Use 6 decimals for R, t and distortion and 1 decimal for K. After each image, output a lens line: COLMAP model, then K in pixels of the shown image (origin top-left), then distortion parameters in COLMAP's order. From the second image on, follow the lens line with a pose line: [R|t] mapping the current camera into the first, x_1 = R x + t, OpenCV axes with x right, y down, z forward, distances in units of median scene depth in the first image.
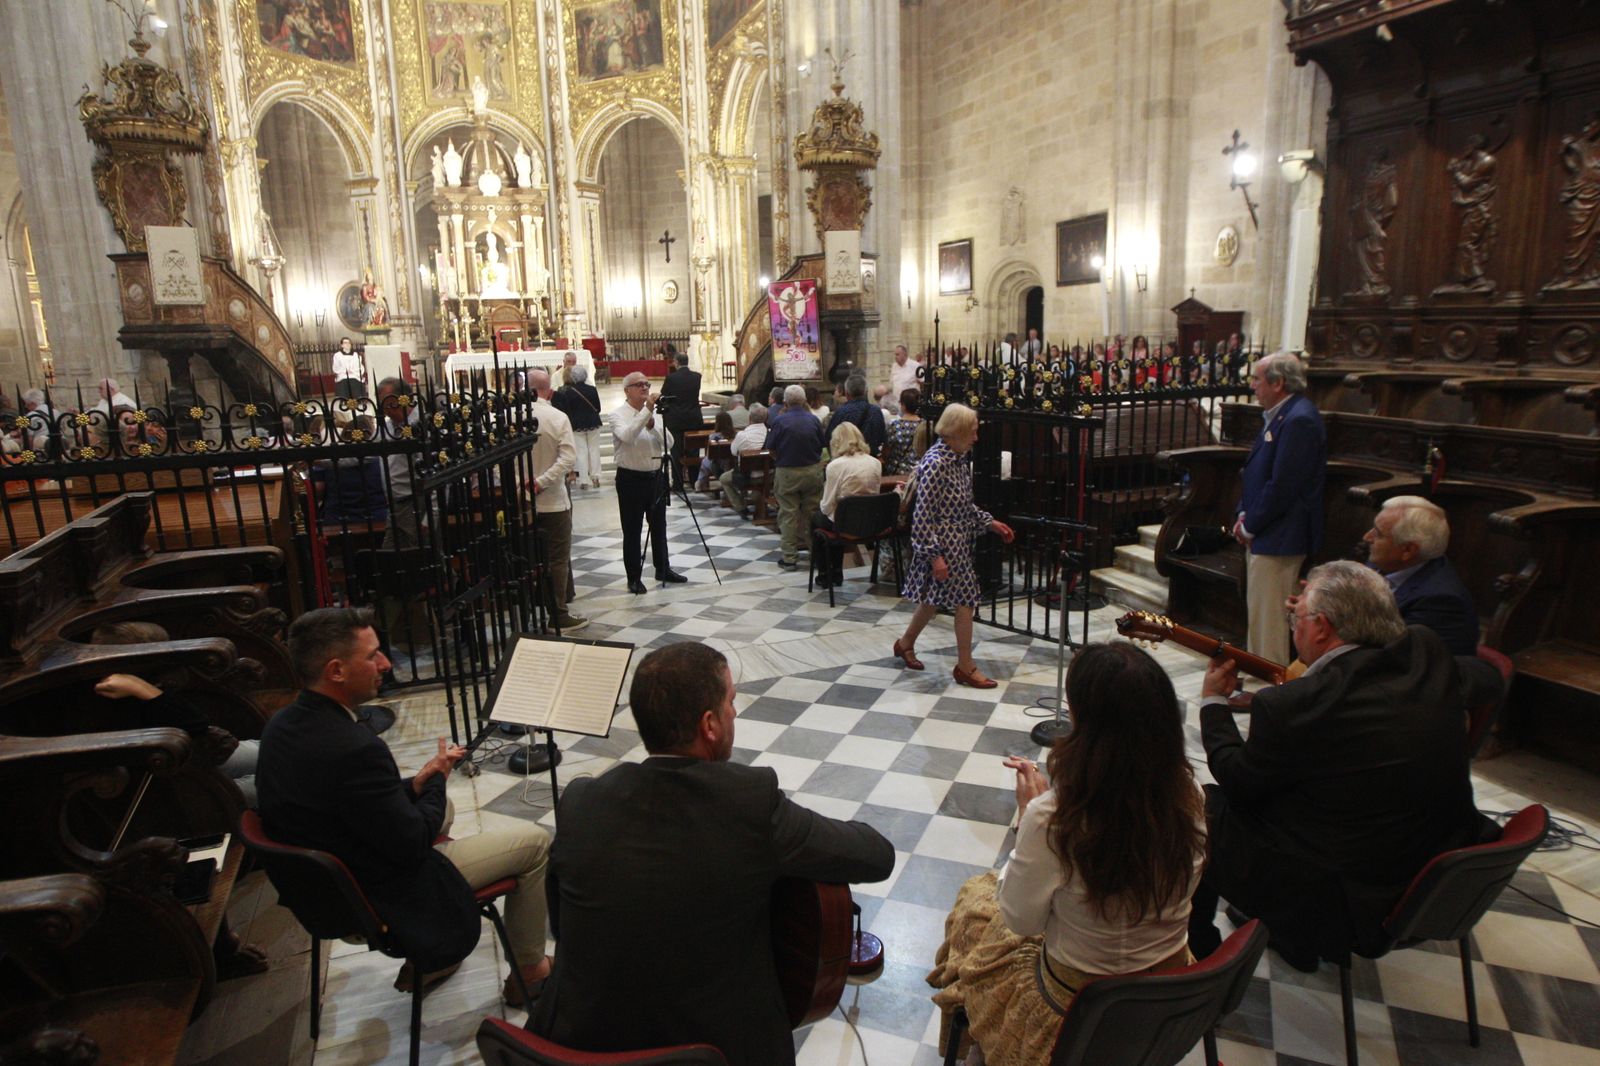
lens RADIAL K [[958.1, 0, 804.0], [0, 958.1, 530.4], [0, 0, 1]] dist [-0.053508, 0.019658]
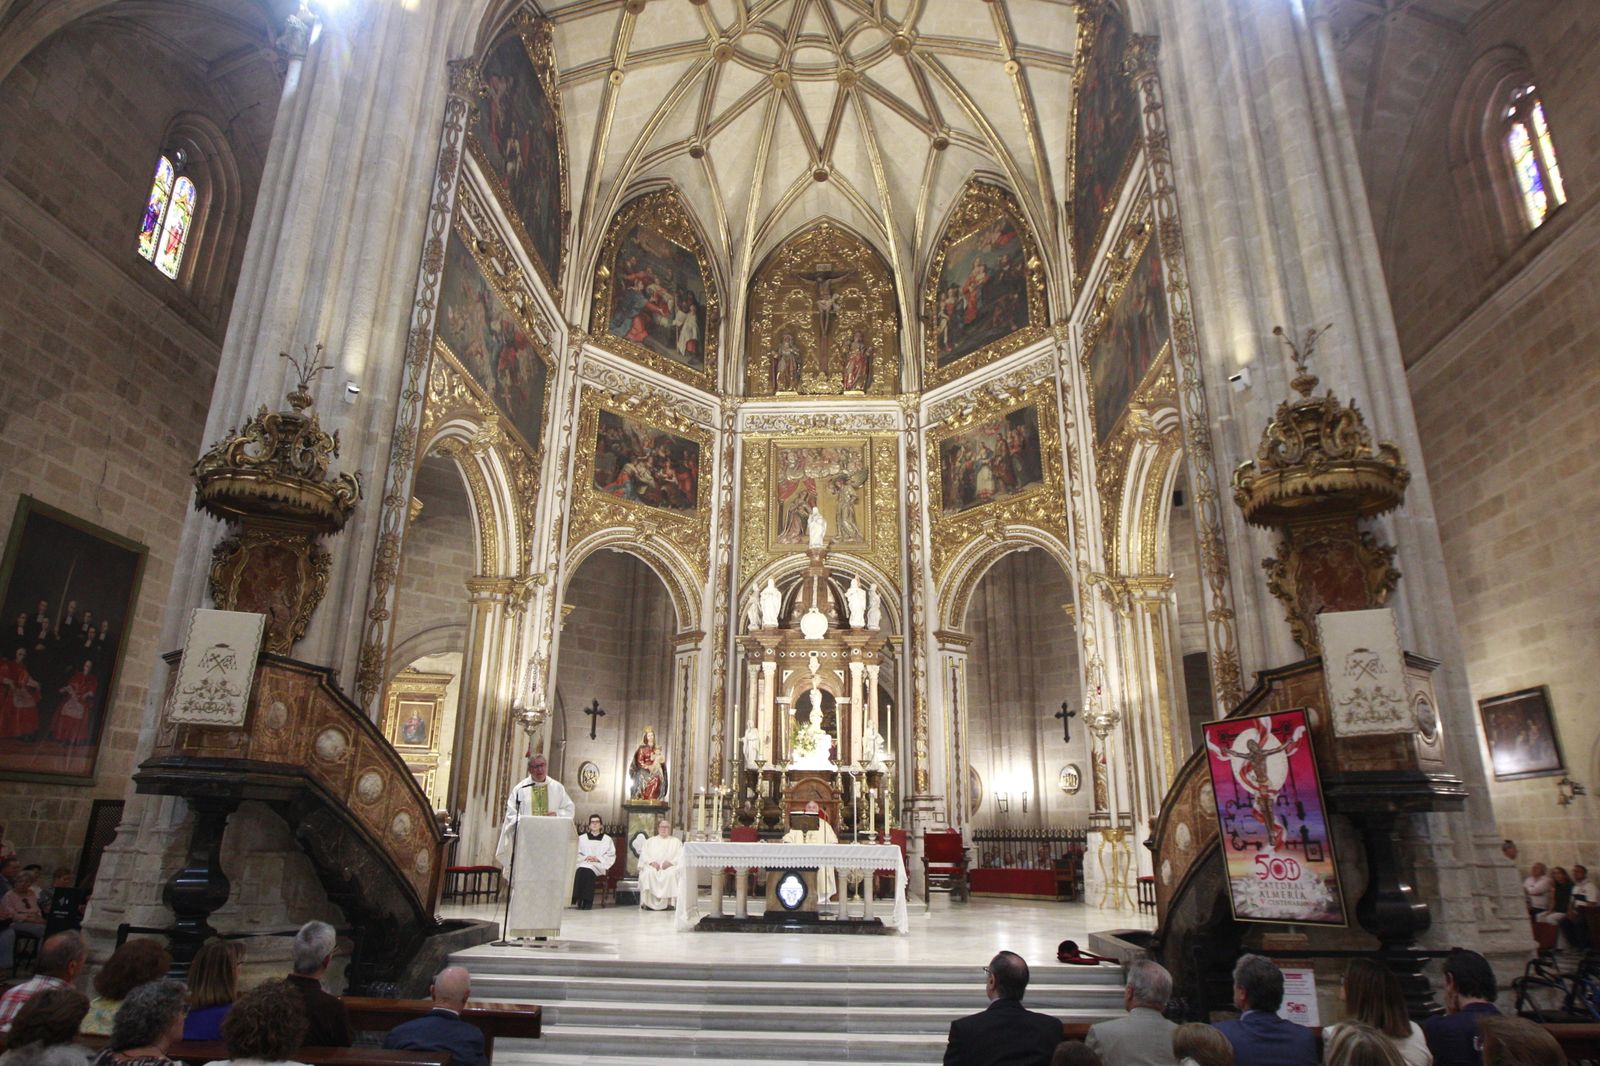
lens RADIAL K [[946.3, 0, 800.3], [0, 946.3, 535.6], [0, 0, 1]] dist [-0.065548, 0.032662]
pose [[0.907123, -0.095301, -0.409934, -0.013733], [-0.120889, 0.873978, -0.470690, -0.057440], [0.403130, 0.476530, 0.781284, 0.330140]]
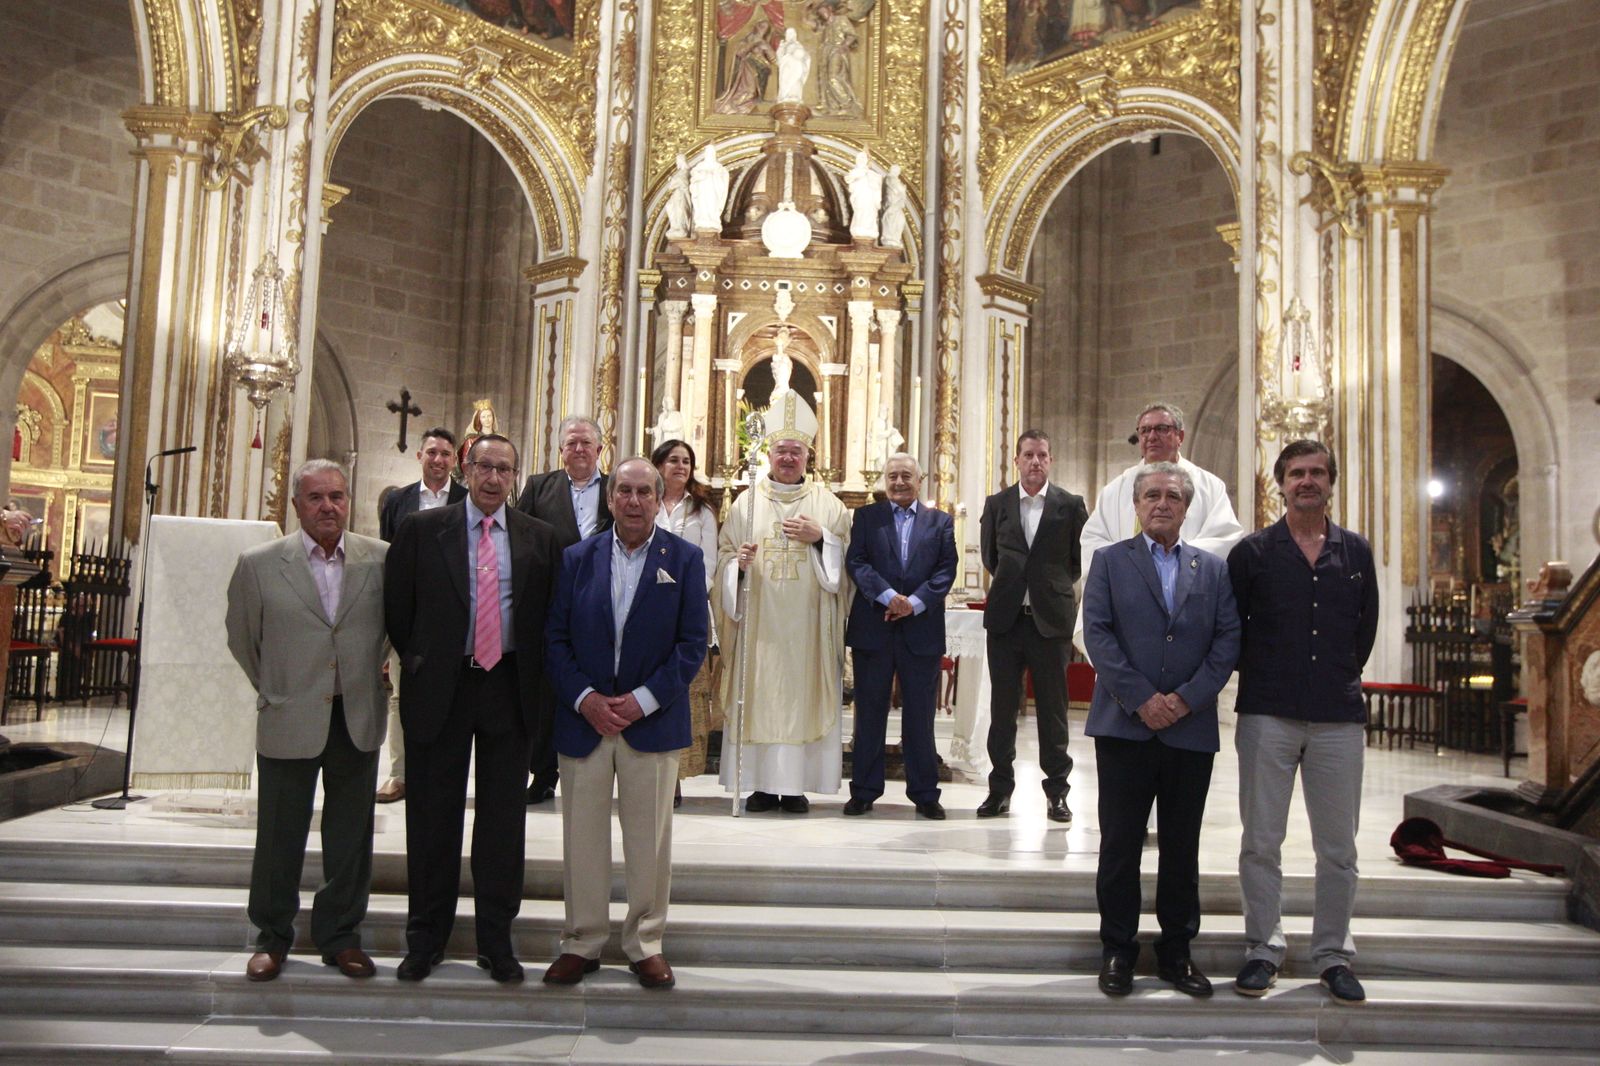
lens RADIAL K [[1258.5, 0, 796.6], [0, 1258.5, 520.5], [0, 0, 1]] dist [-0.035036, 0.036653]
pose [[0.935390, 0.028093, -0.352501, -0.114322], [-0.129481, 0.954821, -0.267490, -0.081847], [0.329061, 0.295850, 0.896767, 0.495683]]
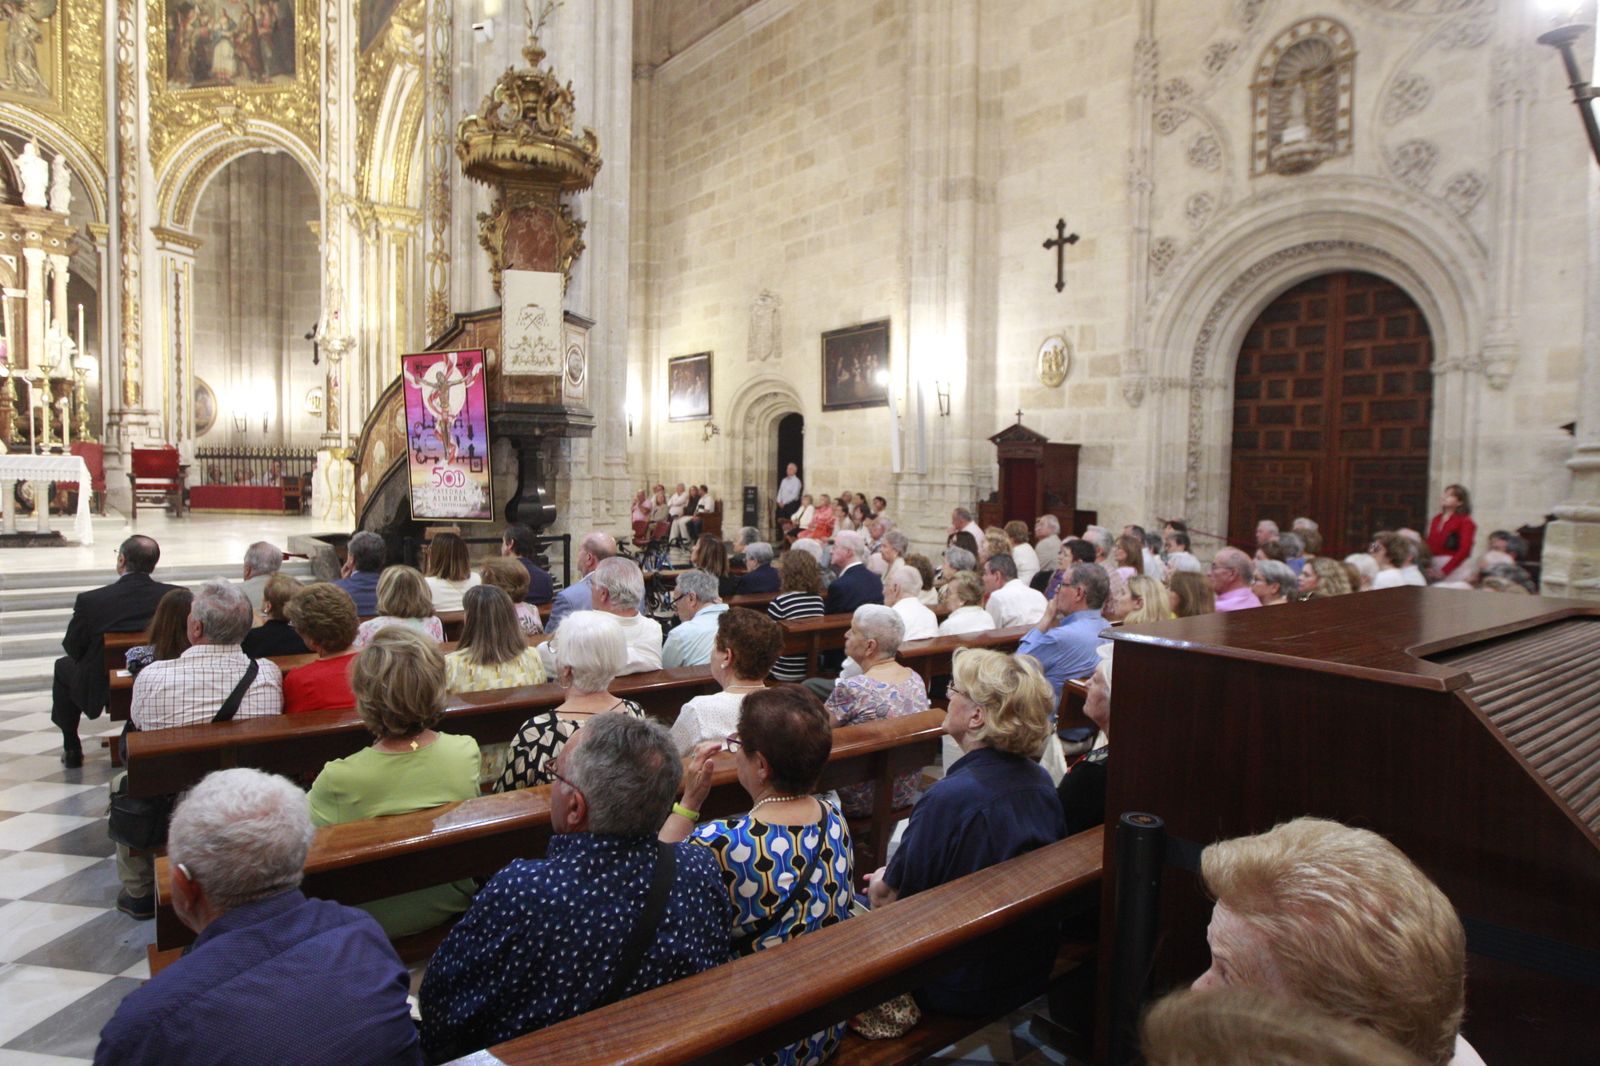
lens RADIAL K [[946.3, 0, 794.8], [0, 946.3, 527.8], [0, 0, 1]] dist [-0.065548, 0.032662]
pose [[0.957879, 0.026293, 0.285967, 0.022982], [0.017938, 0.988377, -0.150962, -0.044614], [-0.286612, 0.149733, 0.946273, 0.290172]]
